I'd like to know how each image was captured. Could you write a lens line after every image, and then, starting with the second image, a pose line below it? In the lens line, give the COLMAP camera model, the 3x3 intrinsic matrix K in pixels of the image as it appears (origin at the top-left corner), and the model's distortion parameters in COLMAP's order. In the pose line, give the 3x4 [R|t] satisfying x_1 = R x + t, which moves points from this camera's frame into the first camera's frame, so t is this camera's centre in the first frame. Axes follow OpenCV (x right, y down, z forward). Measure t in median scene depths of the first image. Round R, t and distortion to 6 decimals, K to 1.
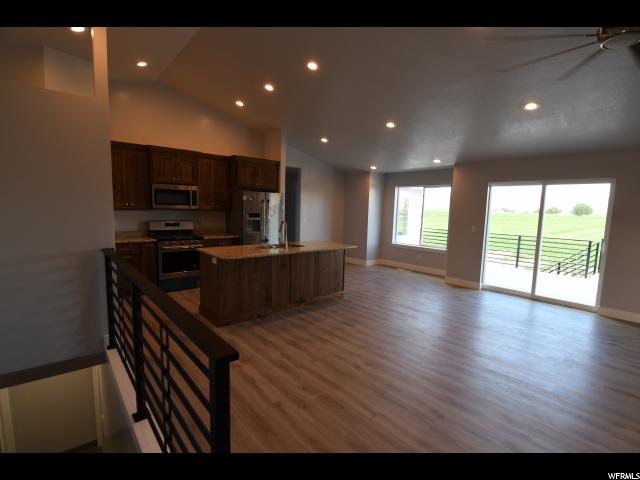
lens RADIAL K [[307.8, 0, 319.1], [0, 307.8, 246.9], [0, 0, 1]] dist [-0.012667, -0.001138]
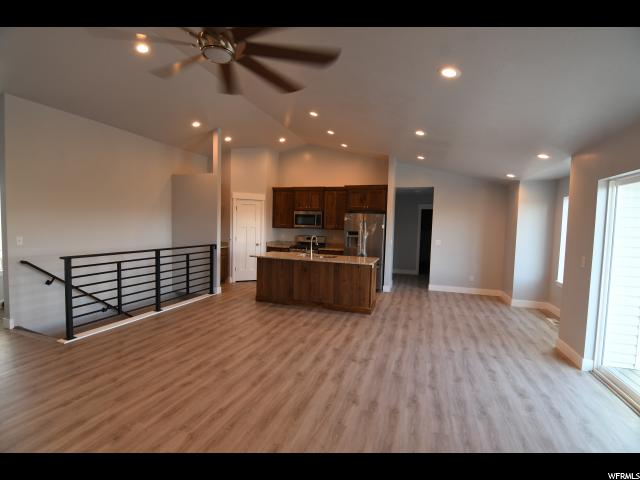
lens RADIAL K [[307.8, 0, 319.1], [0, 307.8, 246.9], [0, 0, 1]] dist [-0.012667, -0.001138]
pose [[0.508641, 0.048872, -0.859591, 0.858021], [-0.122478, 0.992341, -0.016054, -0.017513], [0.852223, 0.113446, 0.510731, 0.334226]]
